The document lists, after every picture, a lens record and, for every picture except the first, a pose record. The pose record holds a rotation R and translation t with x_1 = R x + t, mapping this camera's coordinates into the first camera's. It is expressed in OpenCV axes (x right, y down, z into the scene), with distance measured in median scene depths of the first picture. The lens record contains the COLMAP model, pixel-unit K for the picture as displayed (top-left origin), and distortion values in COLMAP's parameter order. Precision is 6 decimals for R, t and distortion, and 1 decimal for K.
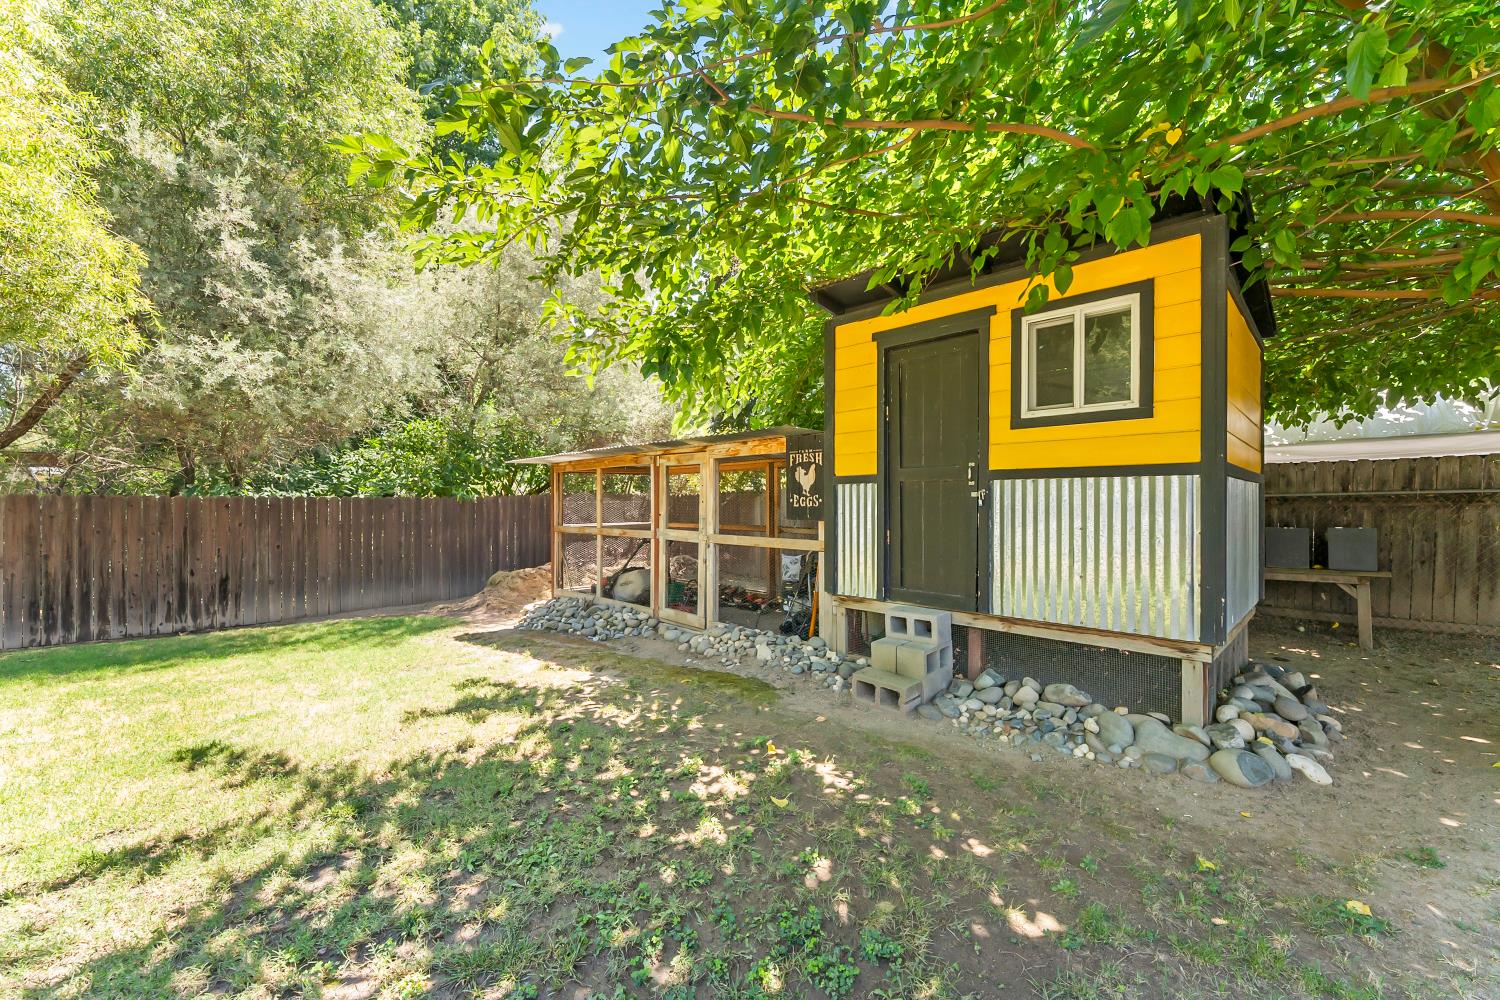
lens RADIAL K [[601.7, 0, 746.1], [0, 601.7, 498.8], [0, 0, 1]] dist [-0.000586, -0.000240]
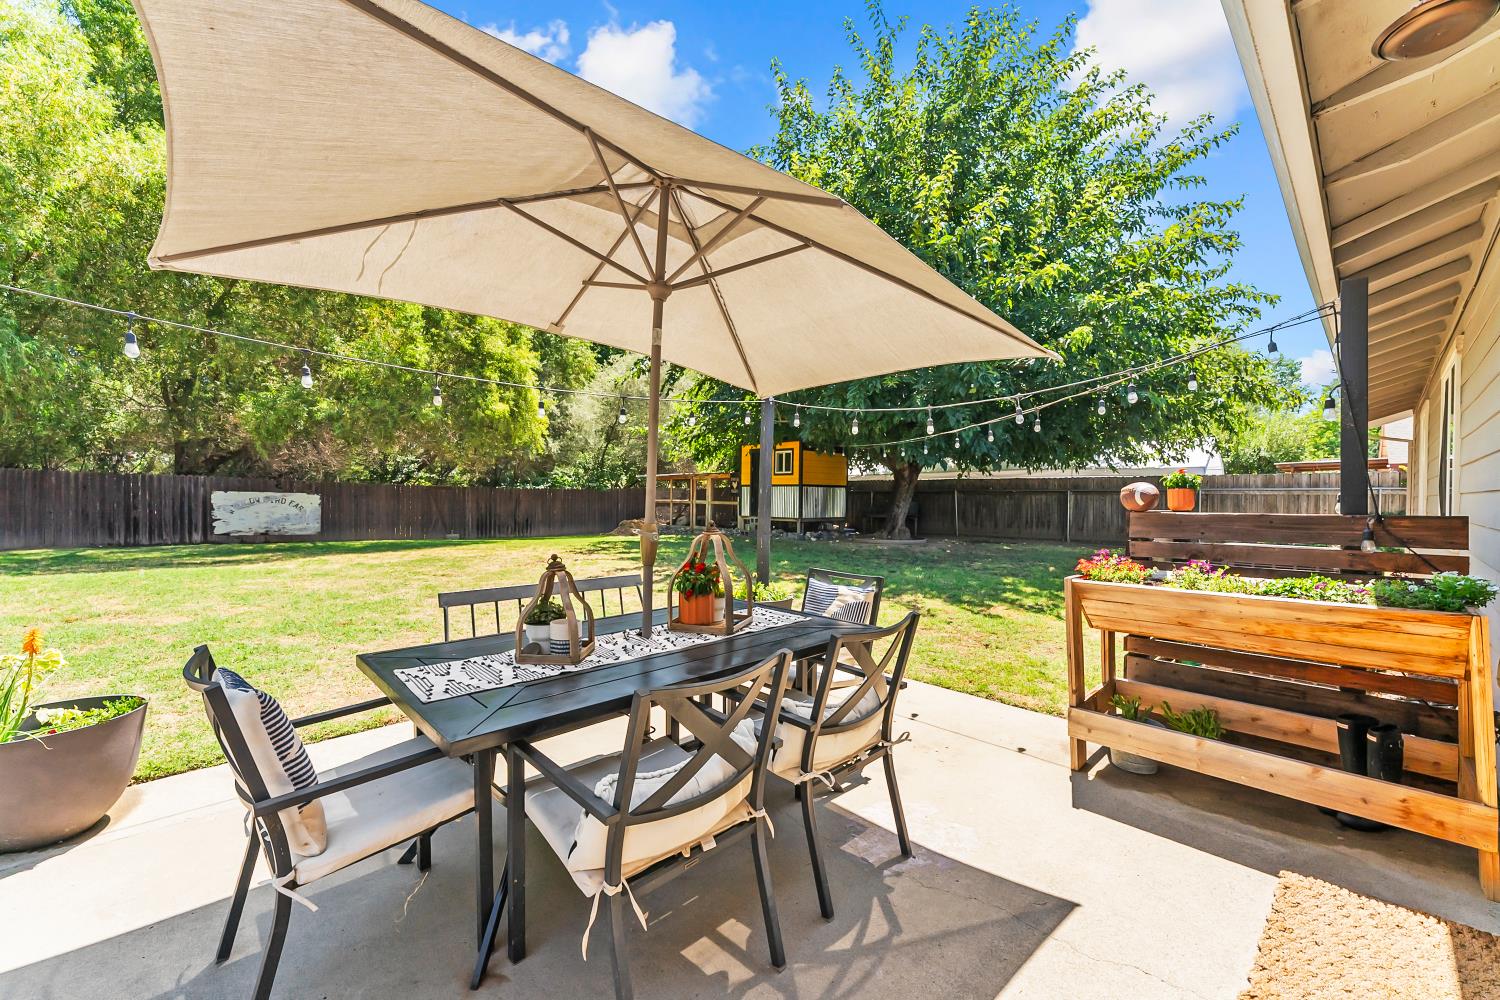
lens RADIAL K [[601.7, 0, 746.1], [0, 601.7, 498.8], [0, 0, 1]] dist [-0.000586, -0.000240]
pose [[0.999532, 0.007261, -0.029721, 0.278869], [-0.006876, 0.999891, 0.013046, 0.001227], [0.029812, -0.012836, 0.999473, -2.669680]]
